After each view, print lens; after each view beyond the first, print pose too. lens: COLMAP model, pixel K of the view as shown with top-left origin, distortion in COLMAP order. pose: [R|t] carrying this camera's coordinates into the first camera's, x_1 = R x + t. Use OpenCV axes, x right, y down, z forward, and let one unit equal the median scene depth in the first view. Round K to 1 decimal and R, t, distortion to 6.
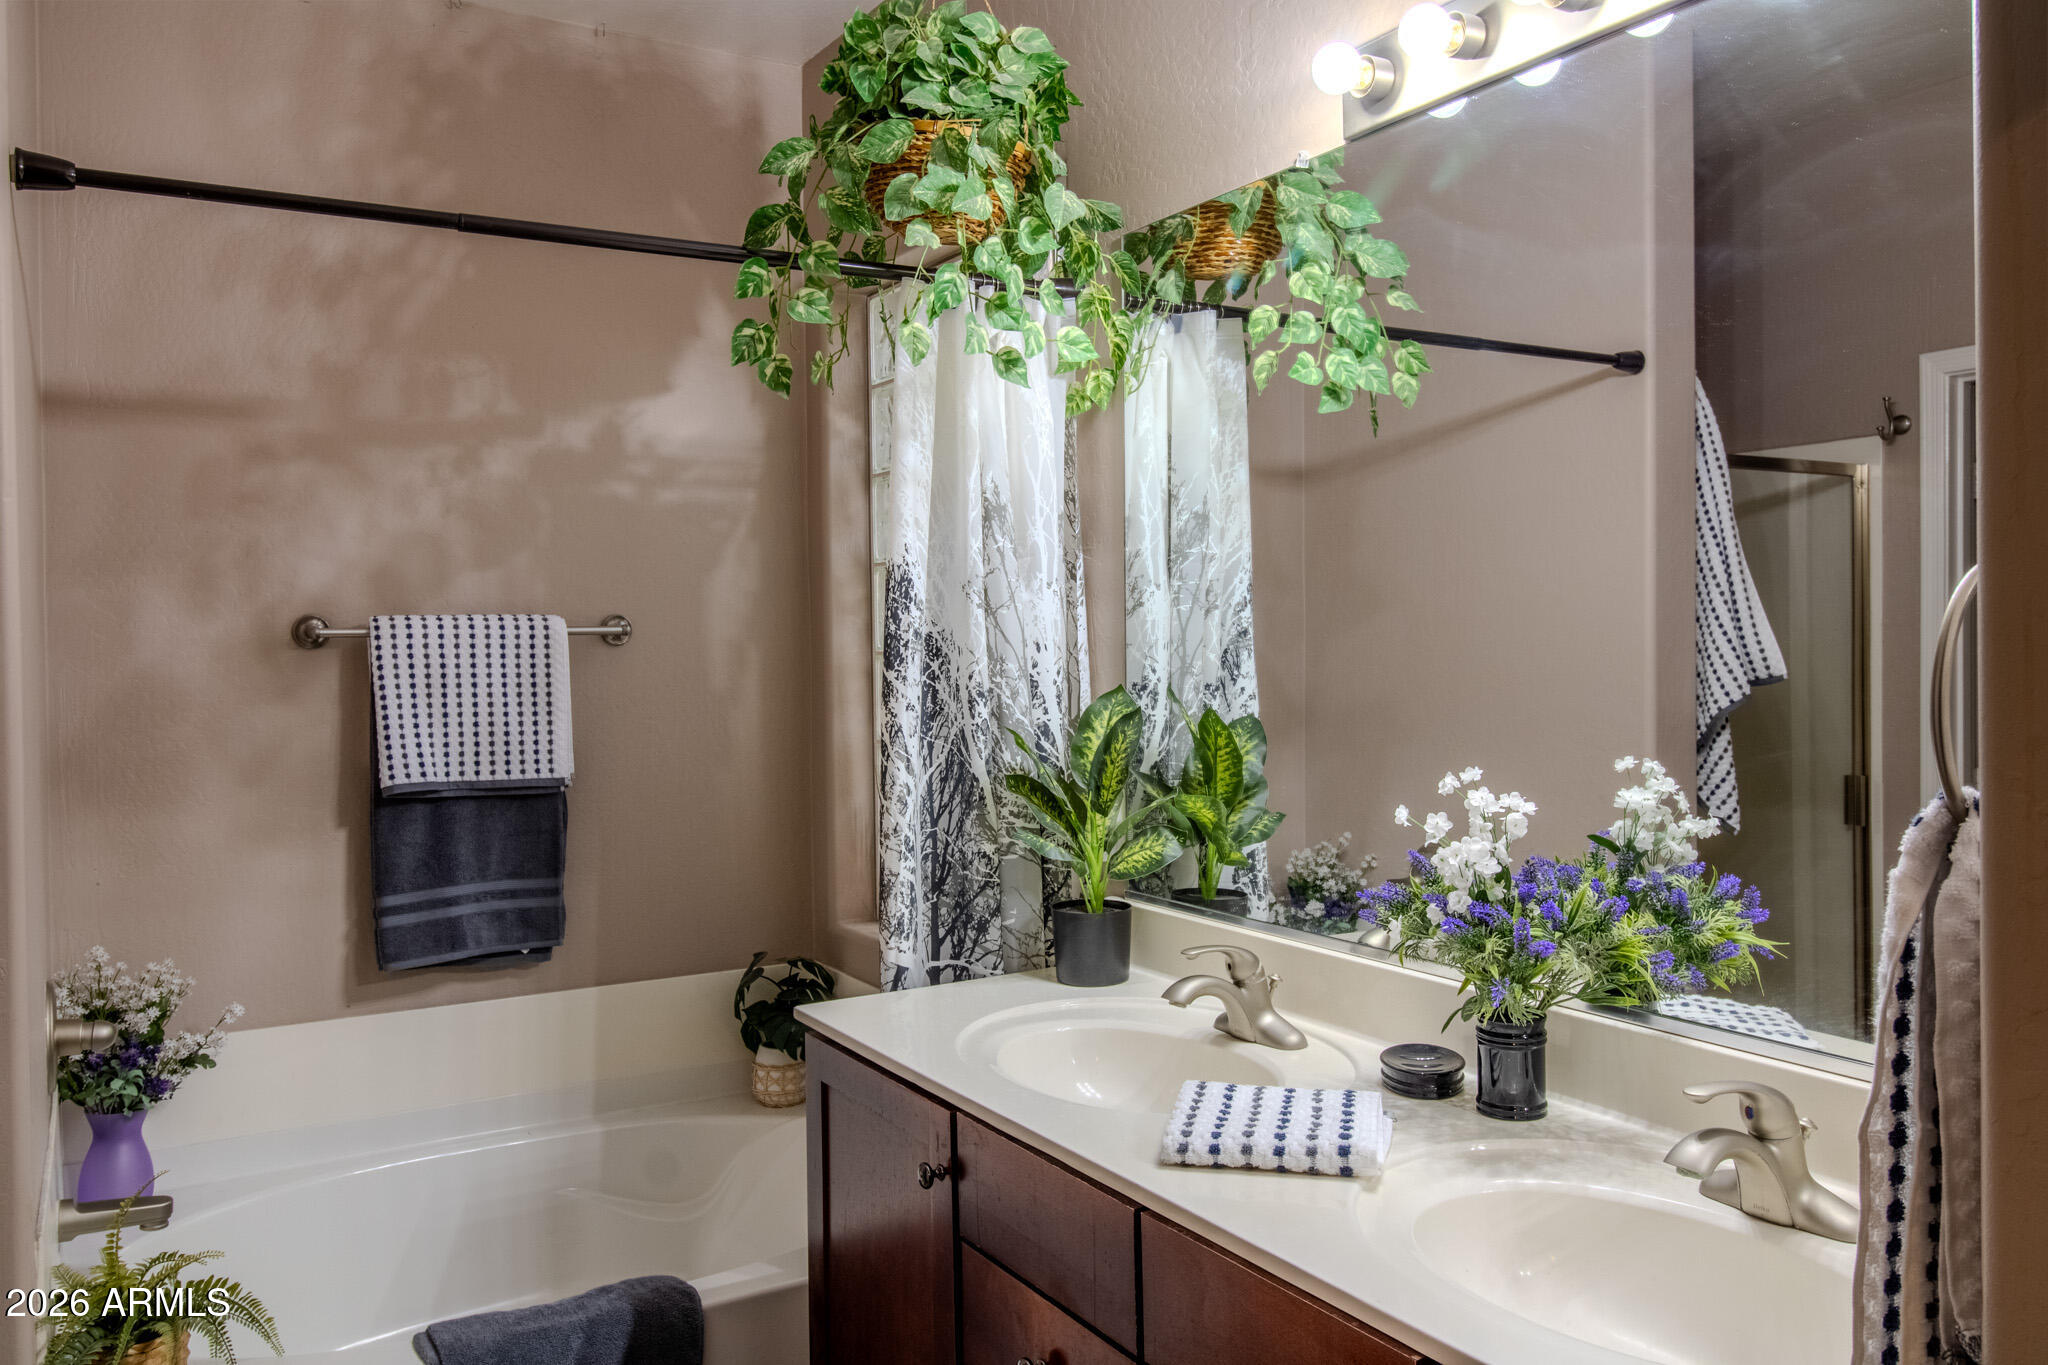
lens RADIAL K [[1571.1, 0, 1030.8], [0, 1571.1, 660.9], [0, 0, 1]] dist [0.014640, -0.009644]
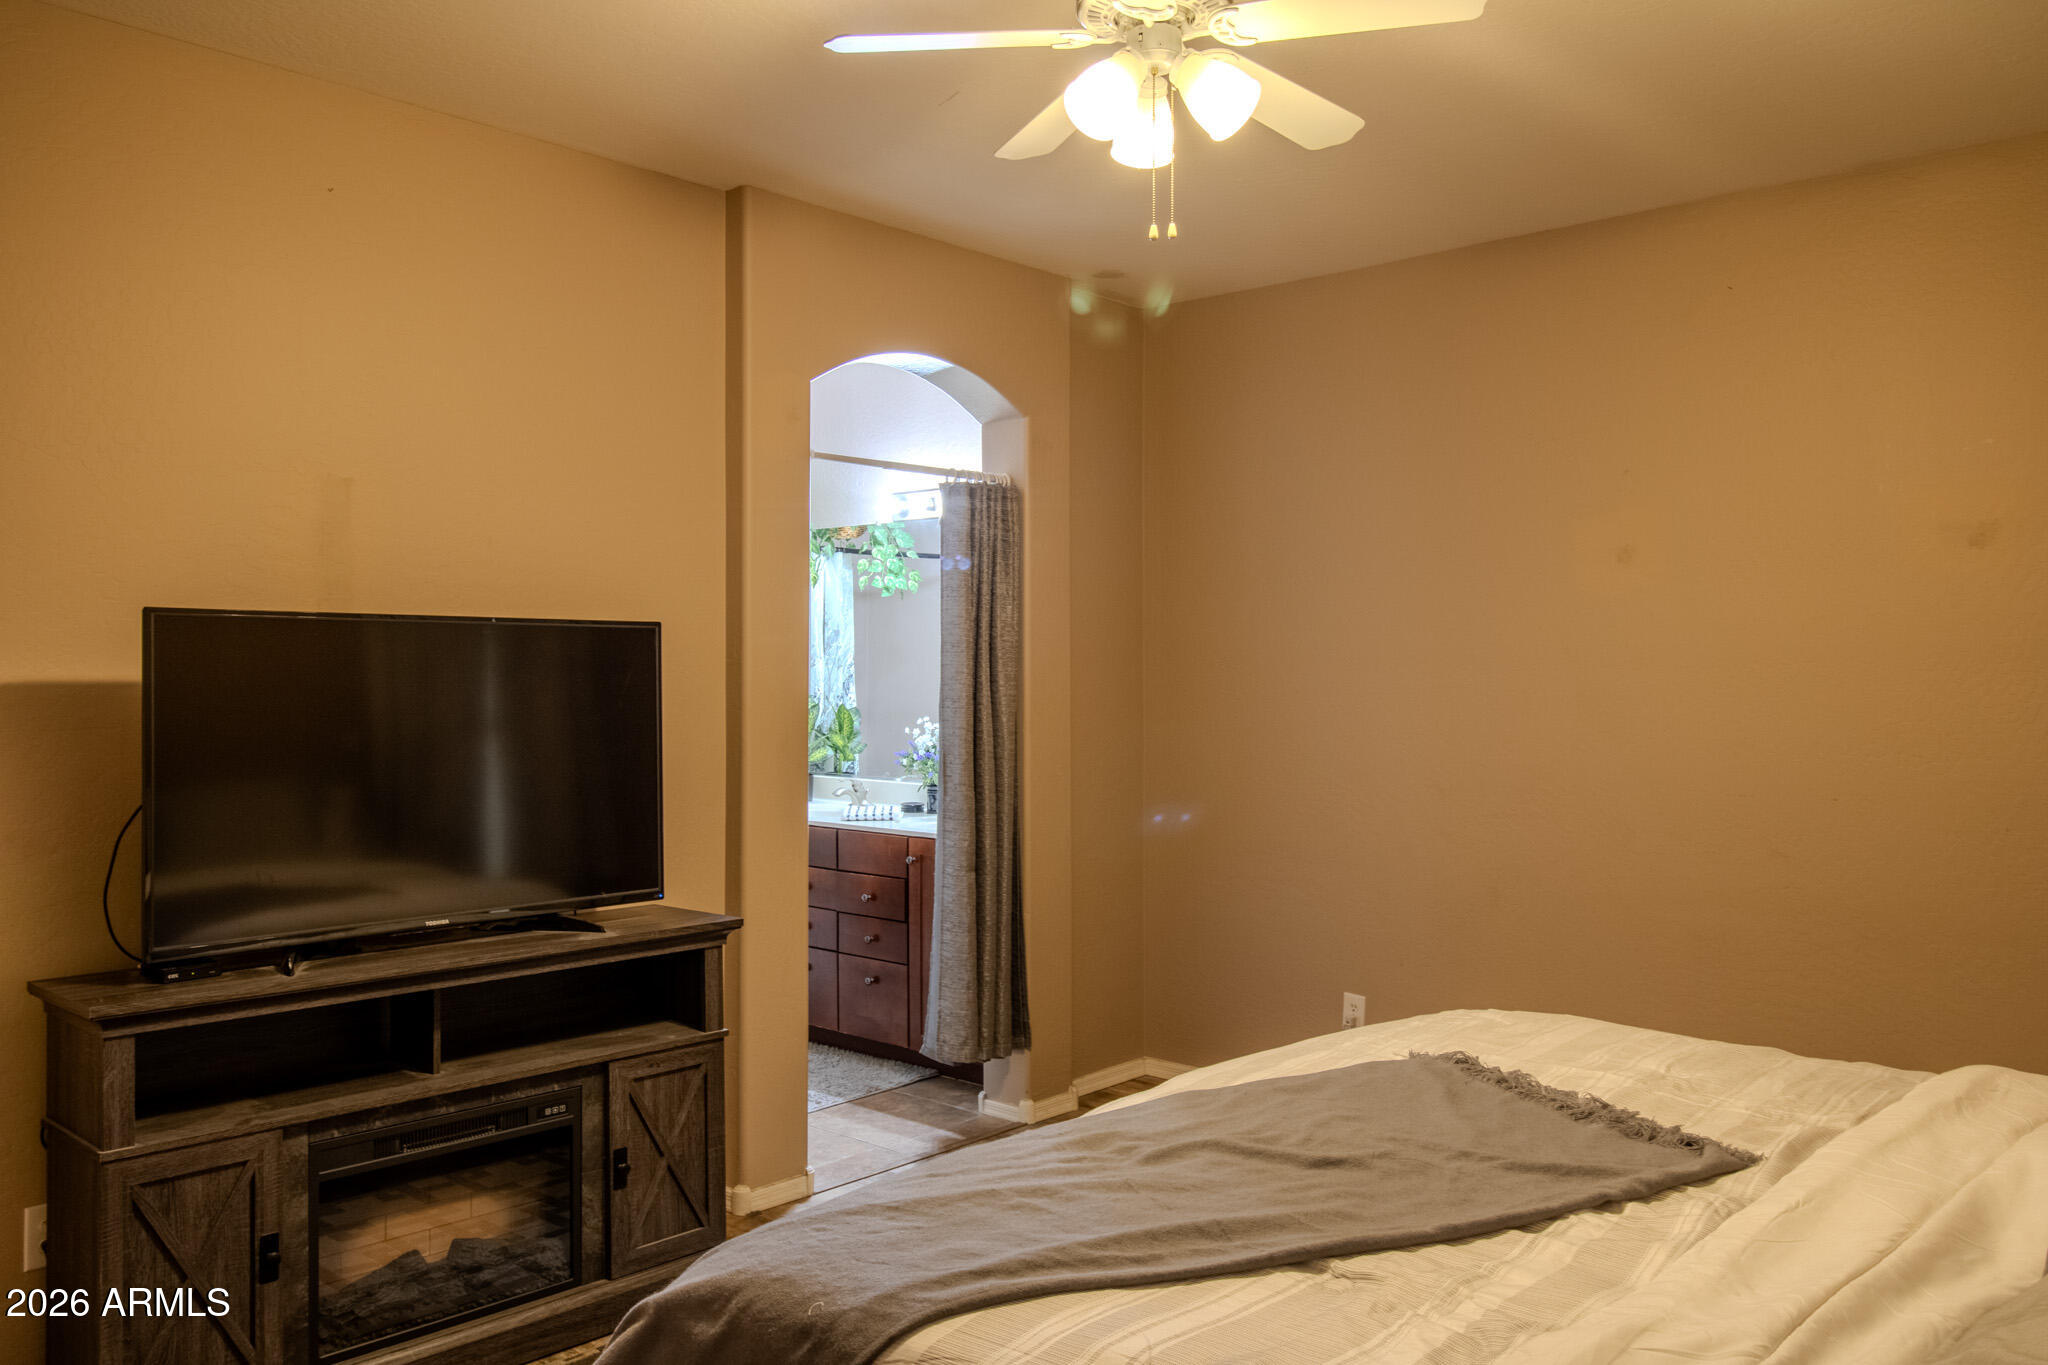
lens RADIAL K [[1571.1, 0, 1030.8], [0, 1571.1, 660.9], [0, 0, 1]] dist [0.014640, -0.009644]
pose [[0.956162, 0.016843, 0.292353, -0.374131], [-0.012036, 0.999761, -0.018231, 0.001282], [-0.292590, 0.013913, 0.956137, -1.725051]]
